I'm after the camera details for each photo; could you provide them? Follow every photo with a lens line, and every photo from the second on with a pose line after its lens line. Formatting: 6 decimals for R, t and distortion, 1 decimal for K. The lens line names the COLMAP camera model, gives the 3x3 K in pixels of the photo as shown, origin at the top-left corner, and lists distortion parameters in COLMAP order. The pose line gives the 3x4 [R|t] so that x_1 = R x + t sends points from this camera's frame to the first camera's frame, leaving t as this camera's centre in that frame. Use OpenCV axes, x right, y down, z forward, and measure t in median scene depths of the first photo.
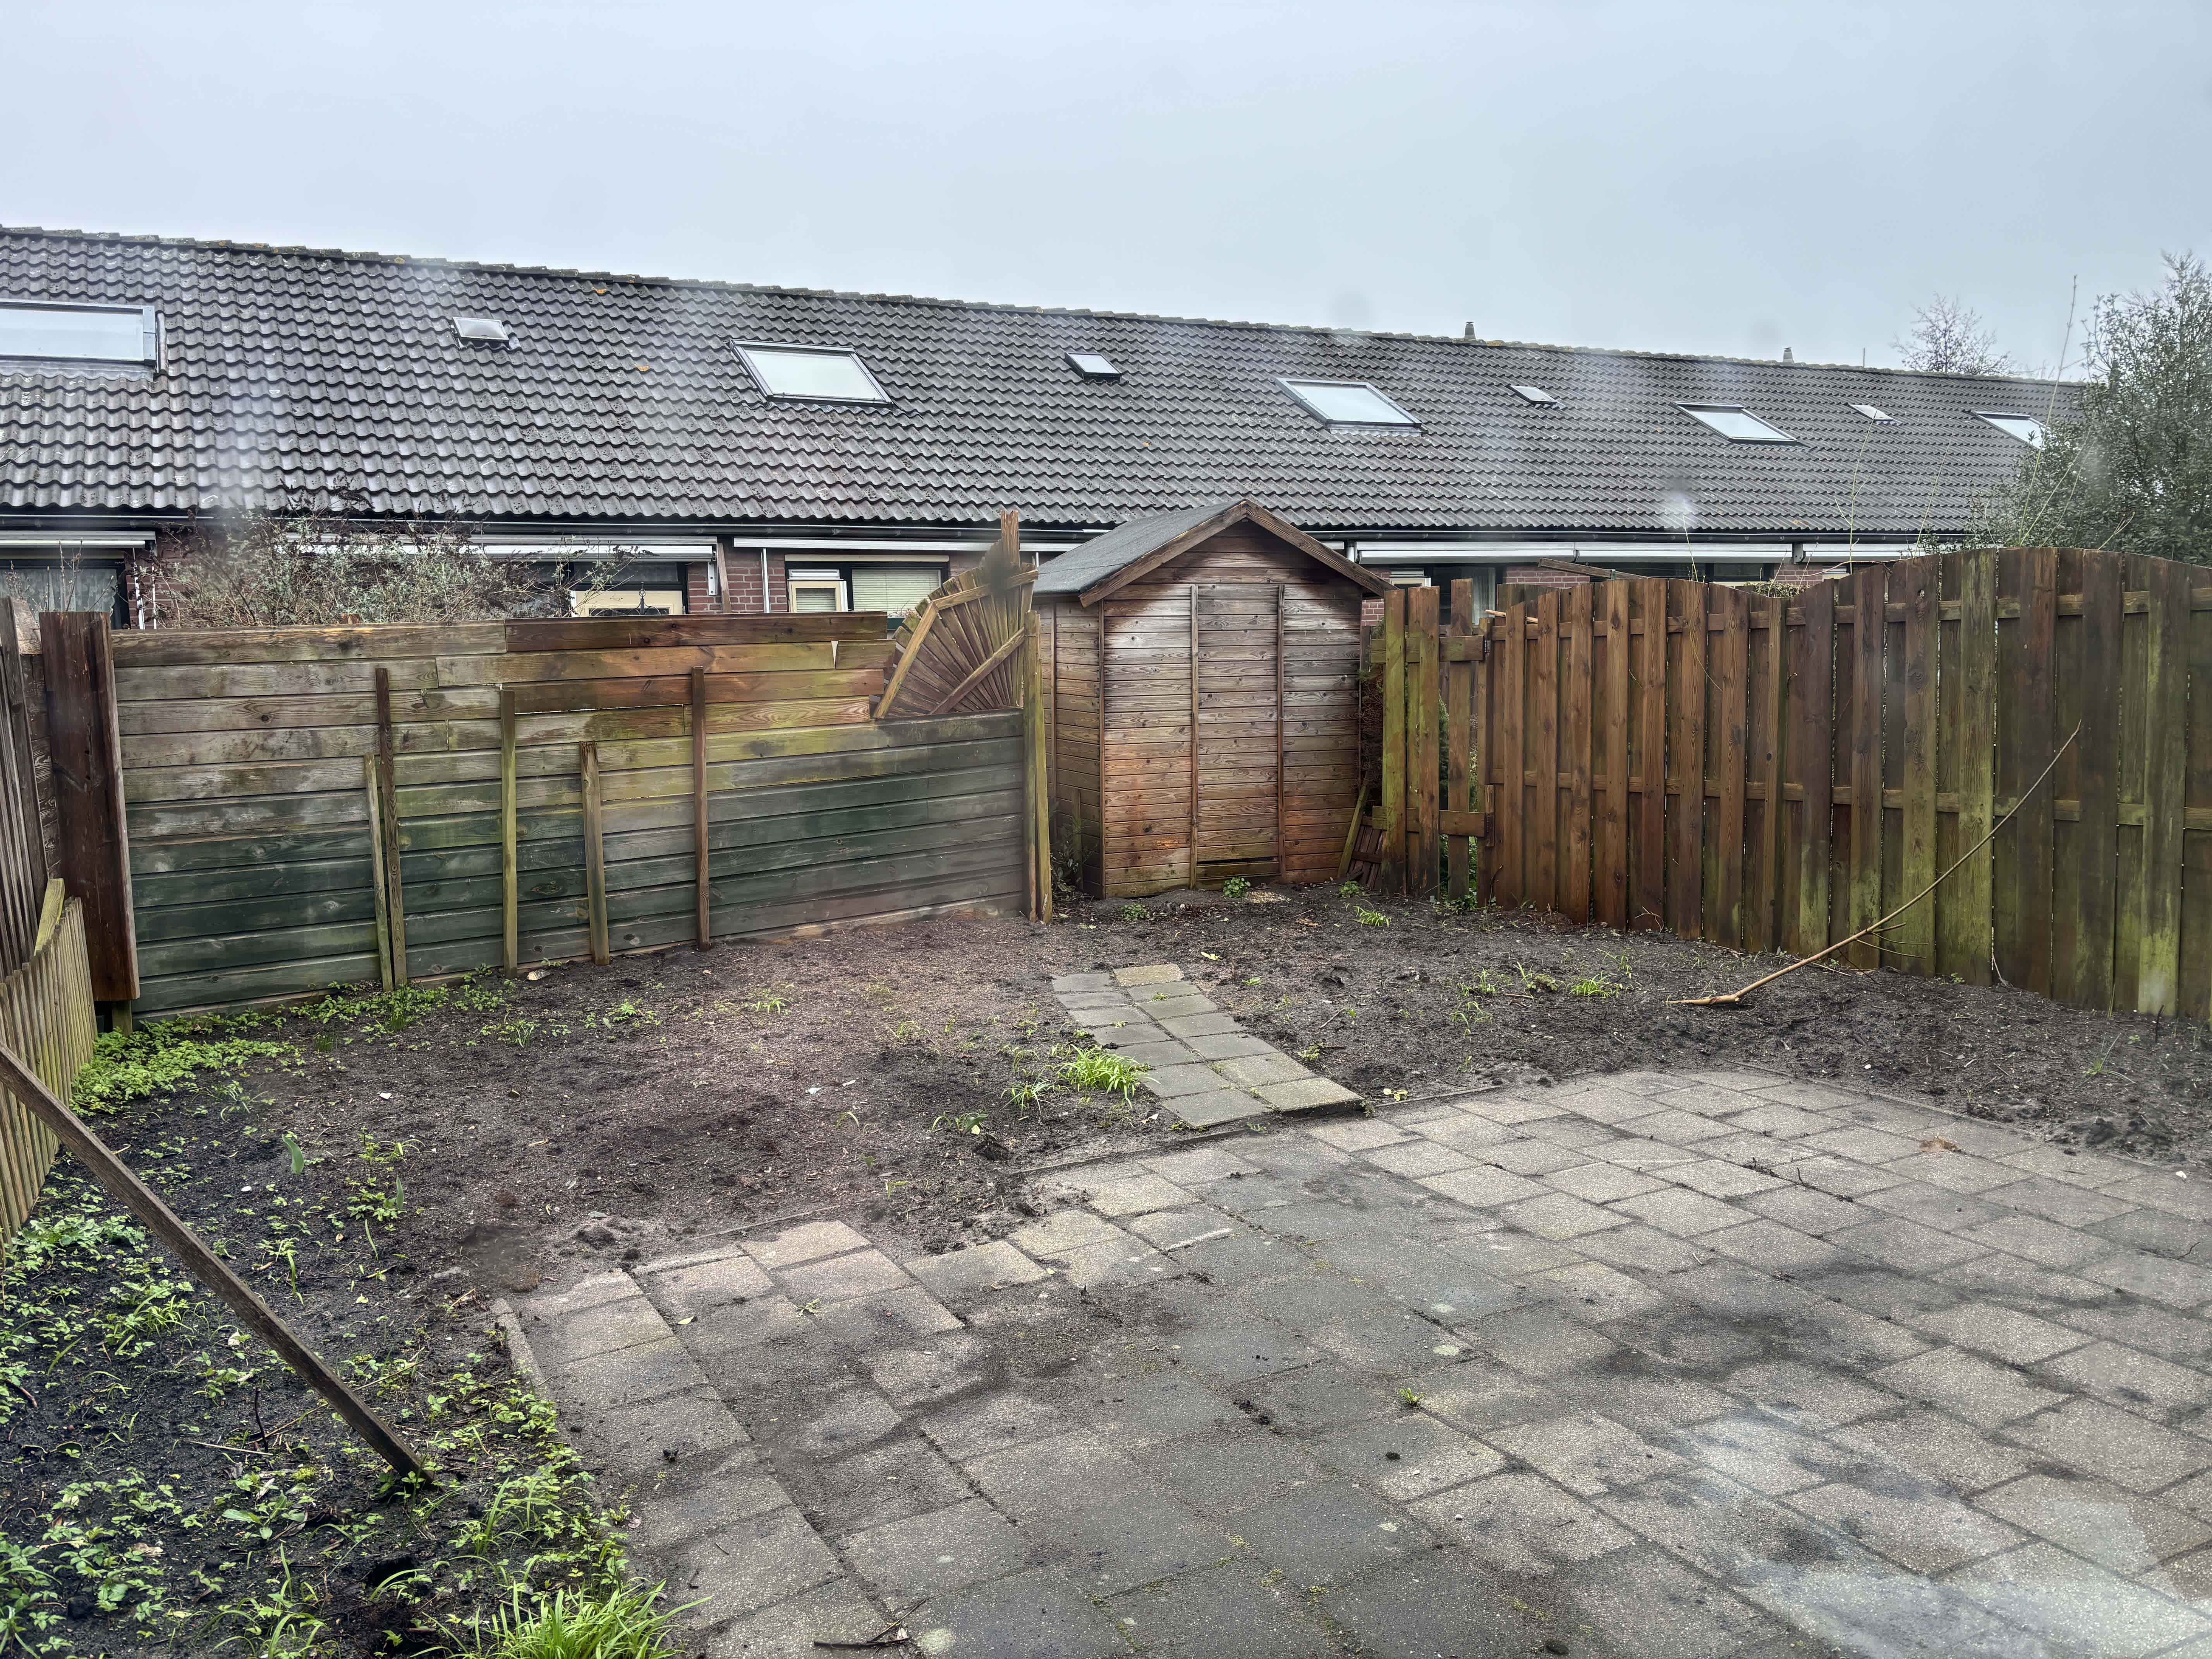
lens RADIAL K [[1682.0, 0, 1098.5], [0, 1682.0, 834.0], [0, 0, 1]] dist [0.046623, -0.001958]
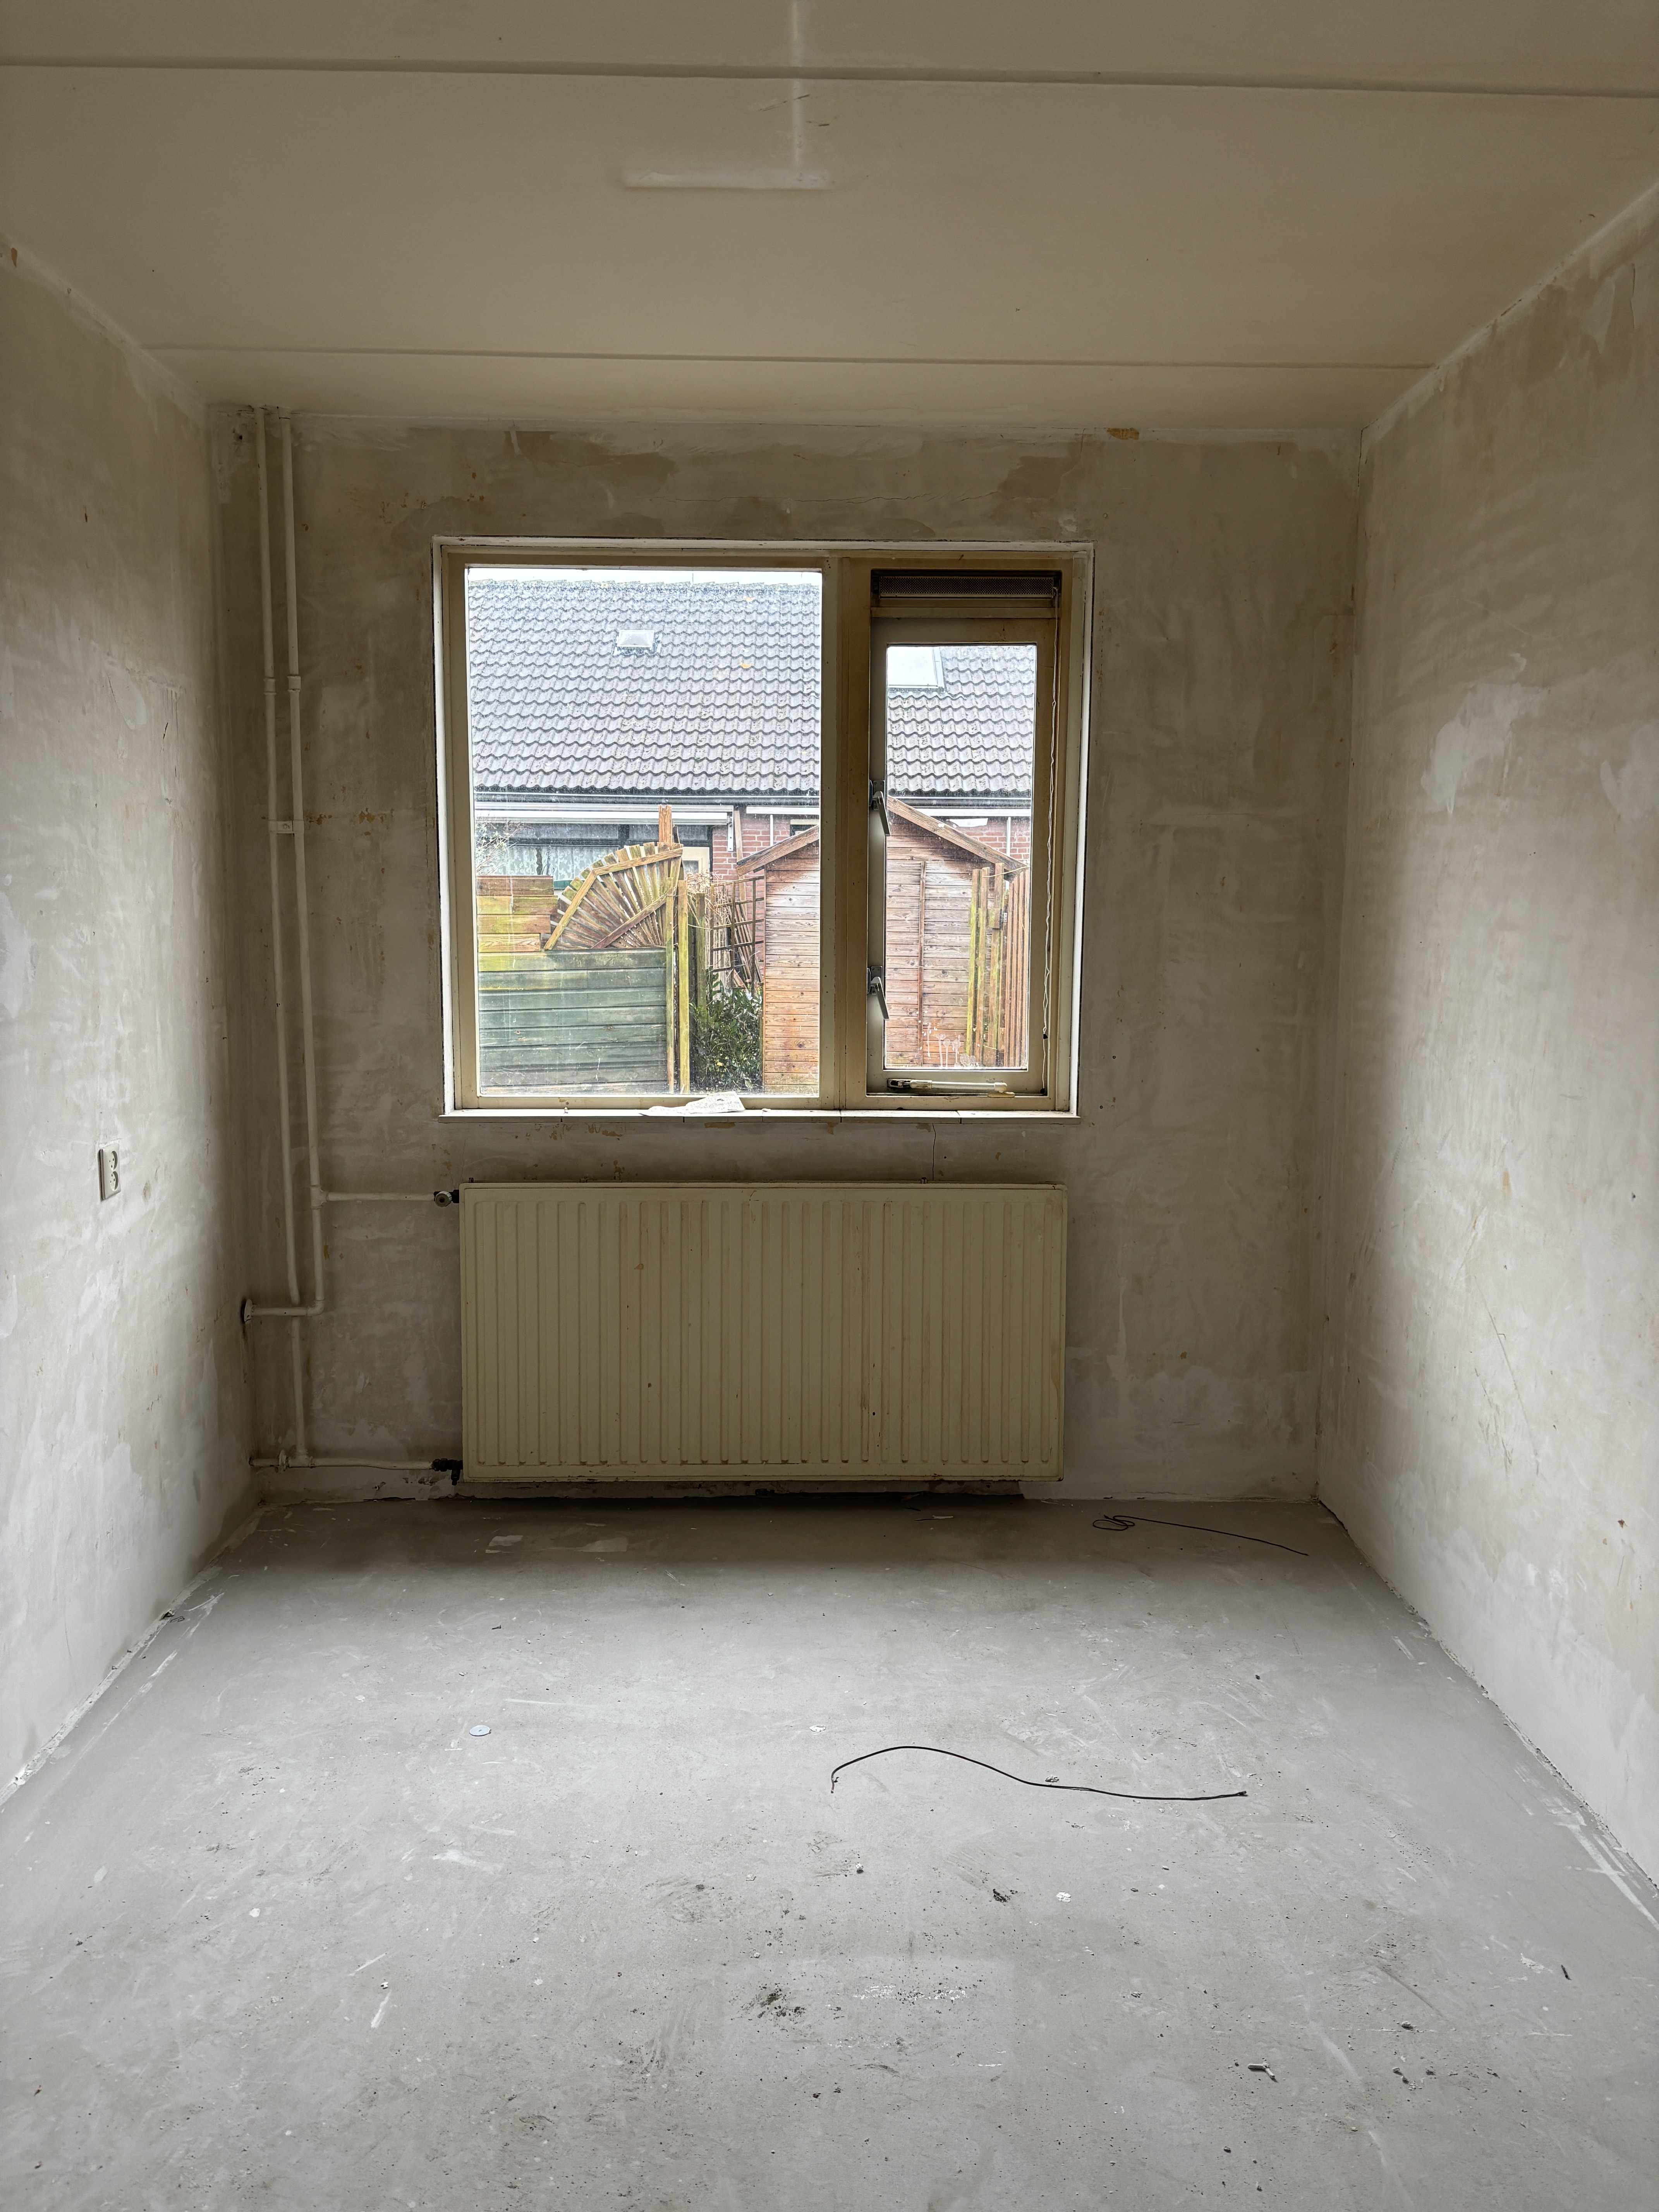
lens RADIAL K [[1682.0, 0, 831.2], [0, 1682.0, 1106.9], [0, 0, 1]] dist [0.046623, -0.001958]
pose [[0.904693, 0.087034, -0.417079, 0.587953], [-0.078416, 0.996204, 0.037789, -0.006170], [0.418785, -0.001482, 0.908084, -0.178686]]
